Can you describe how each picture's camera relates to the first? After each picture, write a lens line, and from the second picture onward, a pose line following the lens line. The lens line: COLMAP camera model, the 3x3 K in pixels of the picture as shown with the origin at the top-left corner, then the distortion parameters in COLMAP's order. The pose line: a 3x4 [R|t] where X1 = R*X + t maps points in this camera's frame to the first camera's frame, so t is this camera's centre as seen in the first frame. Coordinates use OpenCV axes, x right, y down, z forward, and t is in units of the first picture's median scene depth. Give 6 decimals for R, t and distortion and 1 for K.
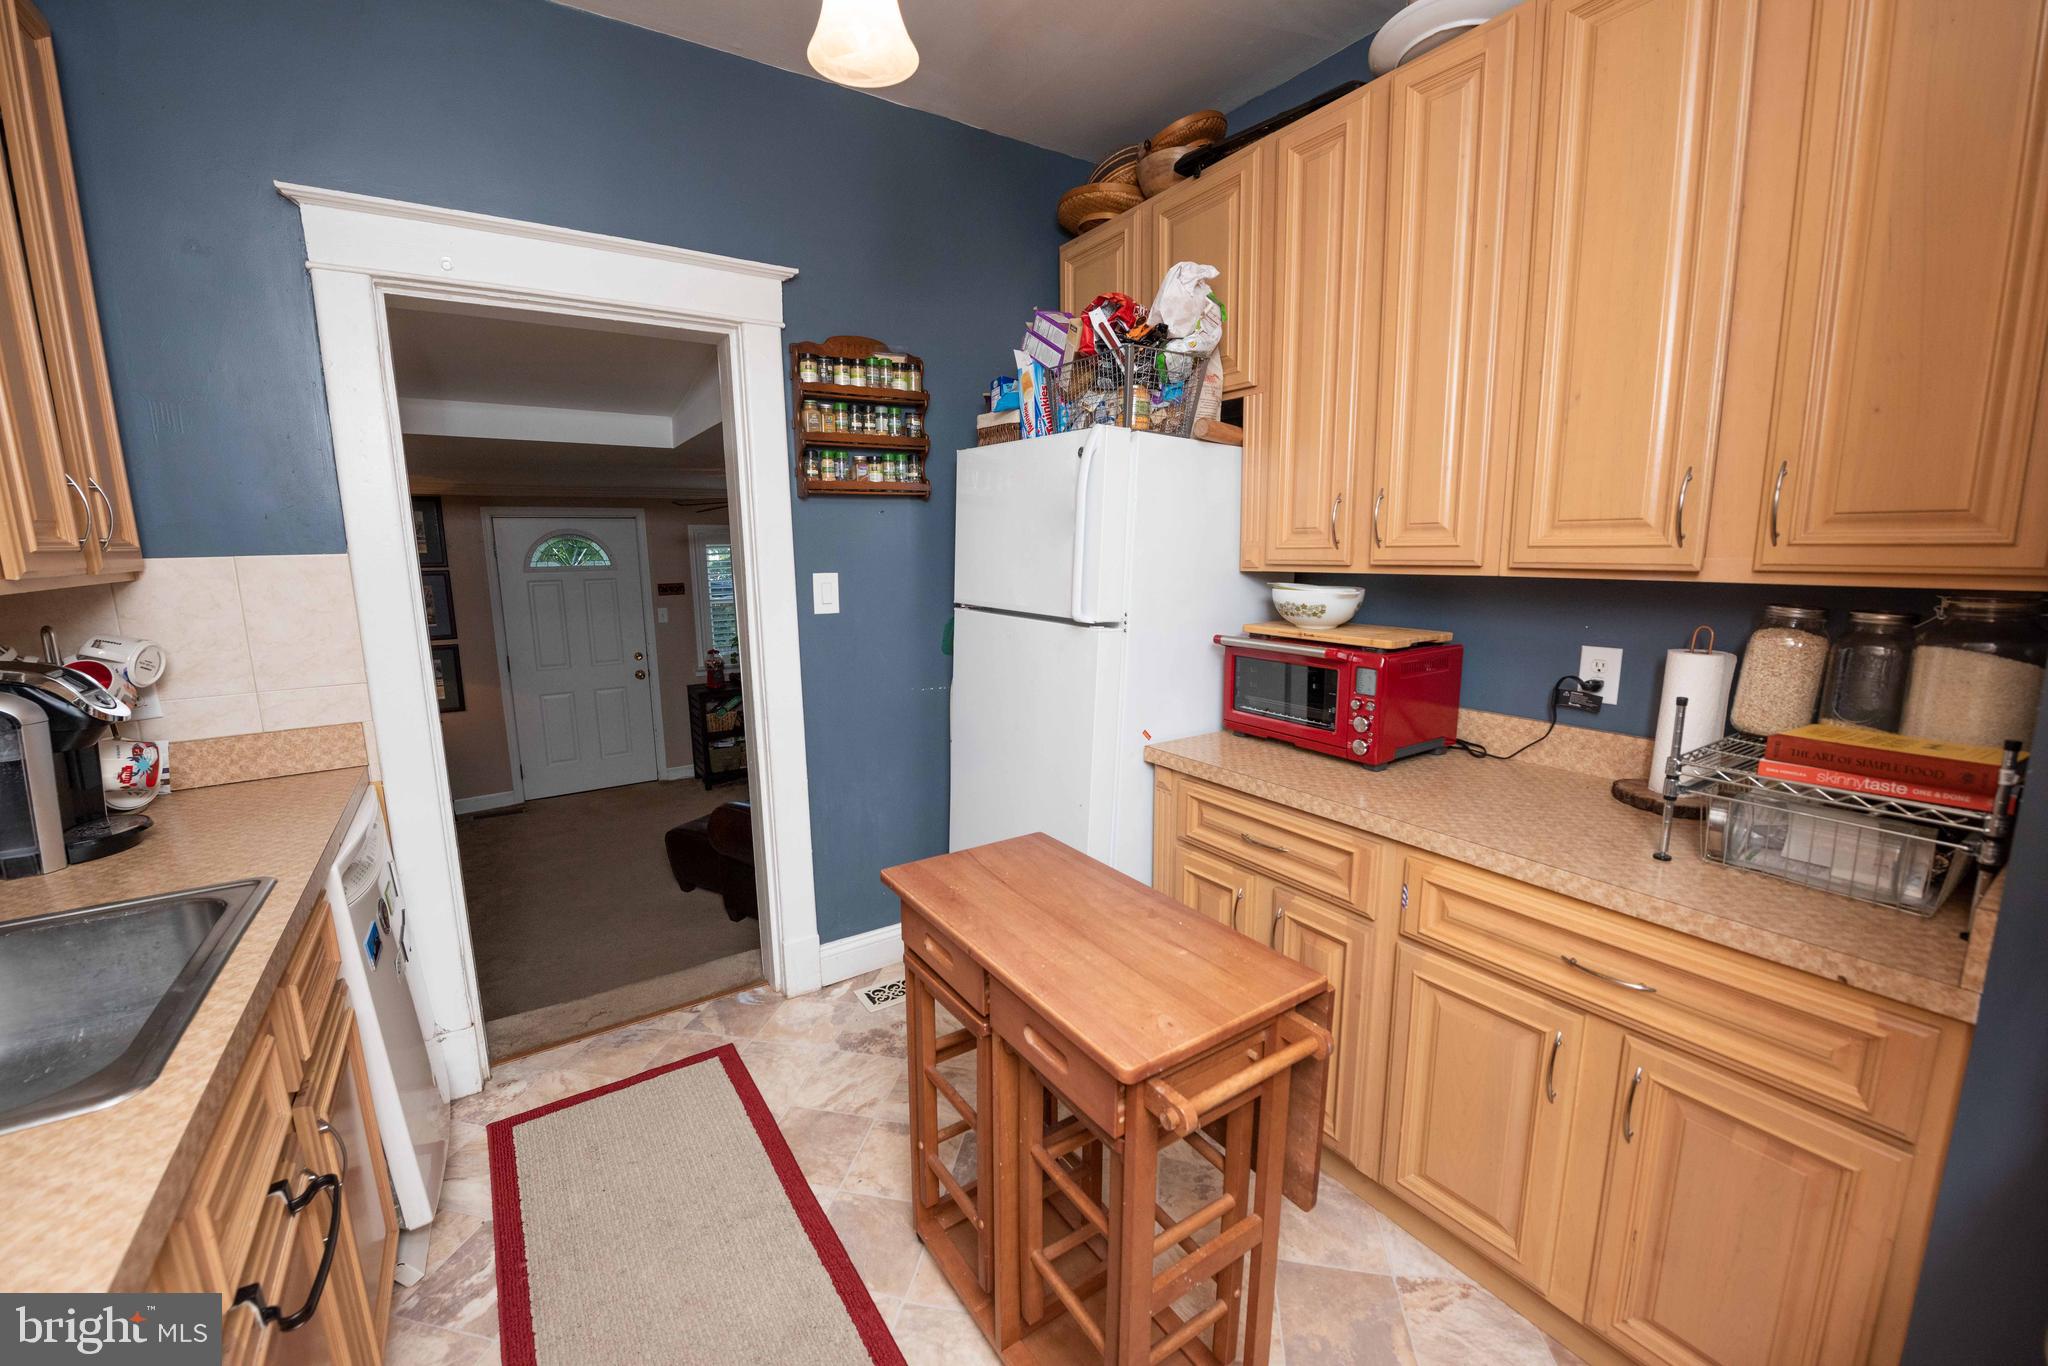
lens RADIAL K [[816.3, 0, 1018.3], [0, 816.3, 684.3], [0, 0, 1]] dist [0.000692, -0.000327]
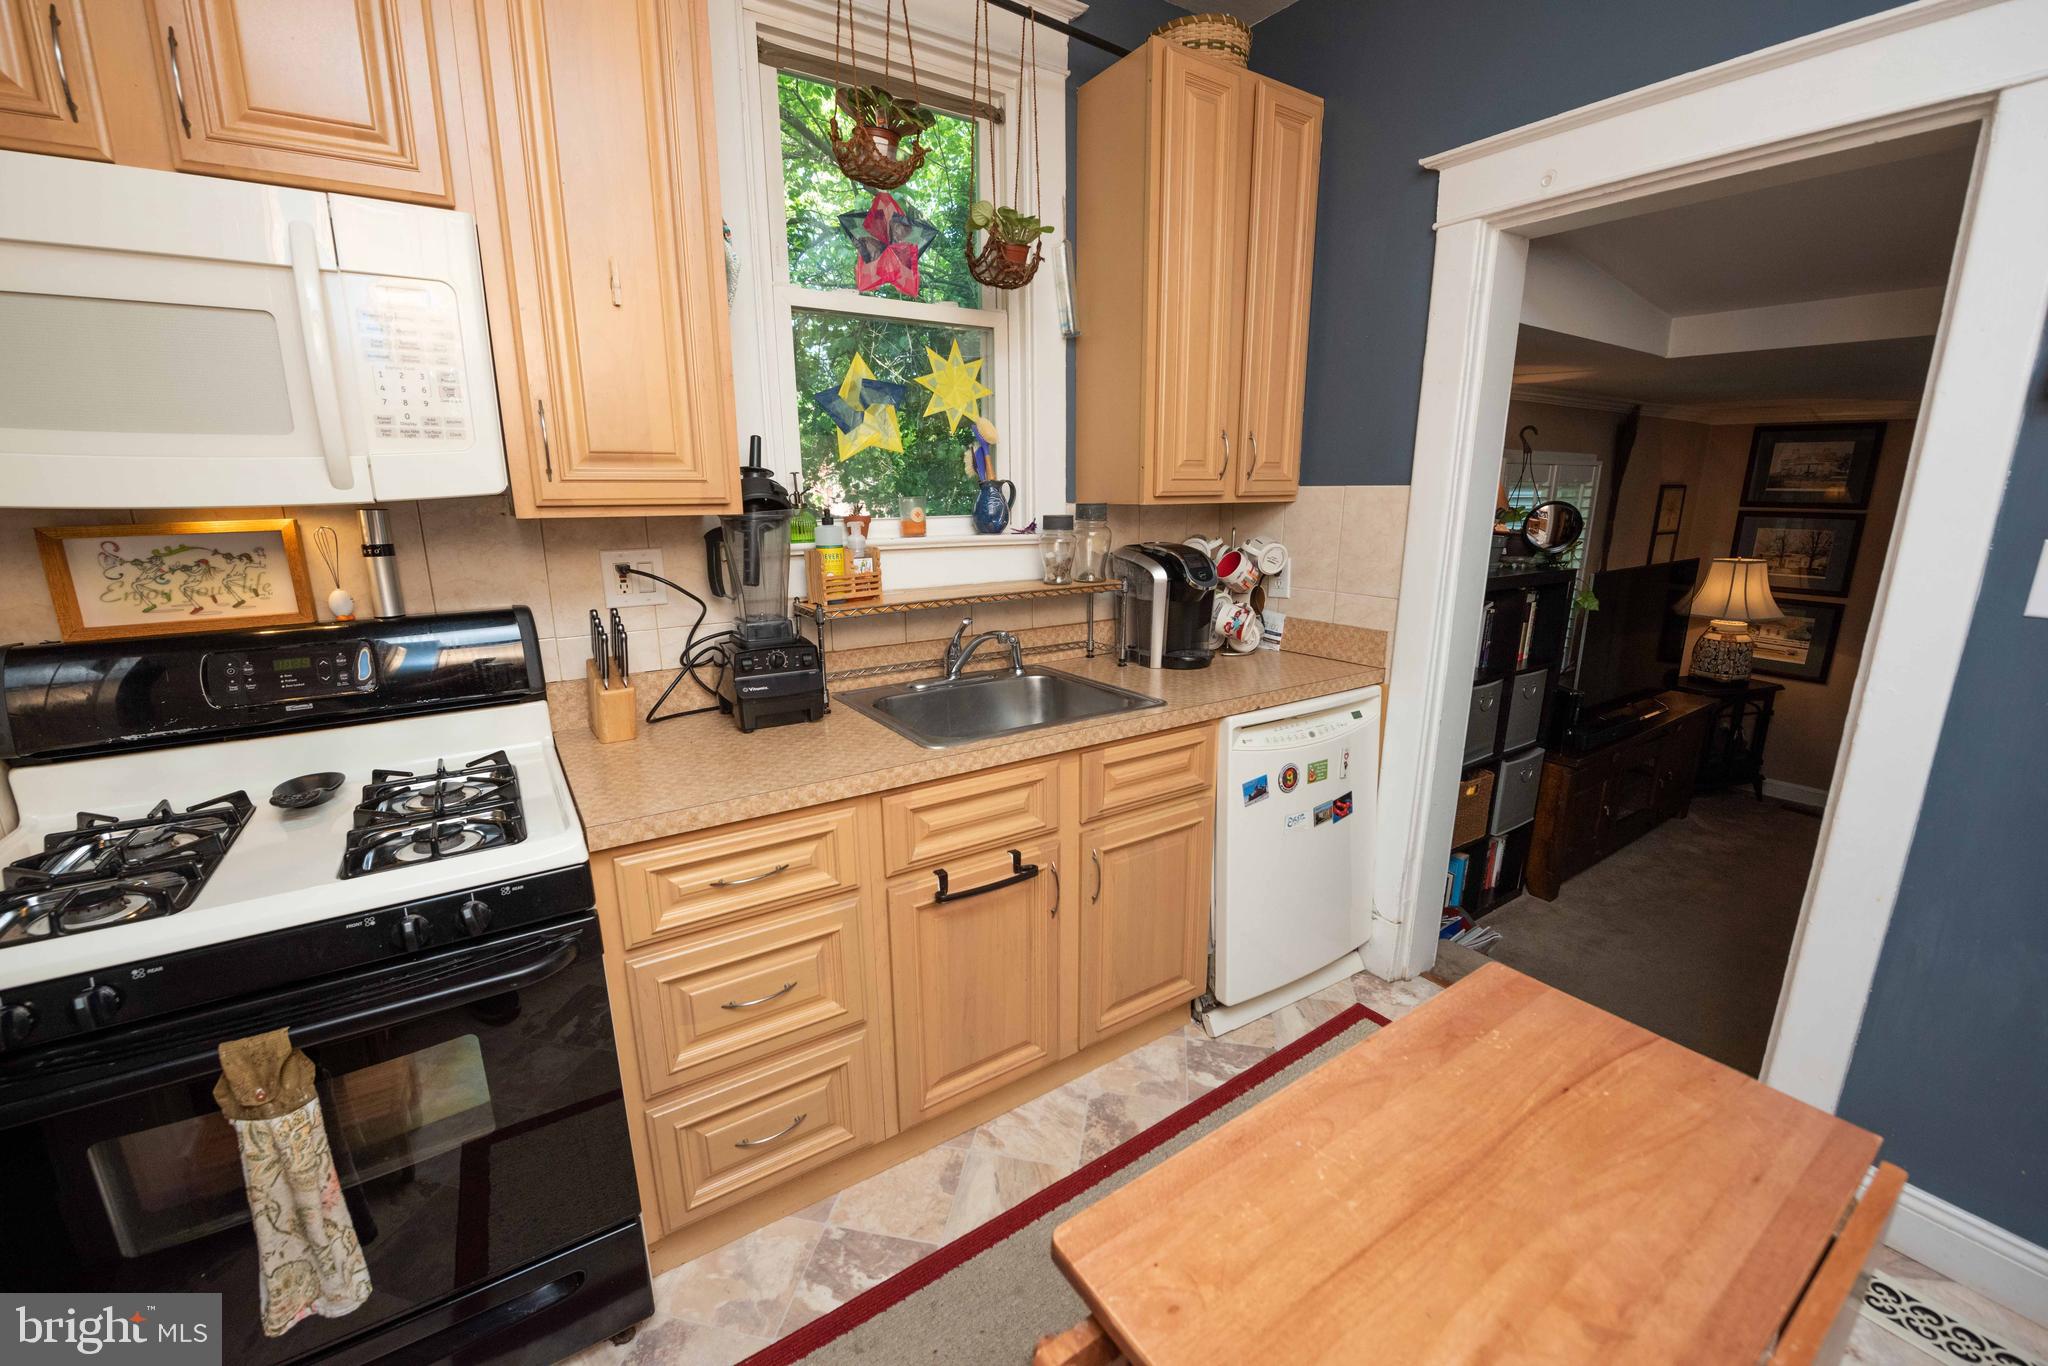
lens RADIAL K [[833.8, 0, 1034.4], [0, 833.8, 686.7], [0, 0, 1]] dist [-0.001027, -0.000180]
pose [[0.026352, 0.247062, -0.968641, 0.157070], [-0.175646, 0.955047, 0.238817, -0.032565], [0.984101, 0.163844, 0.068563, 0.189949]]
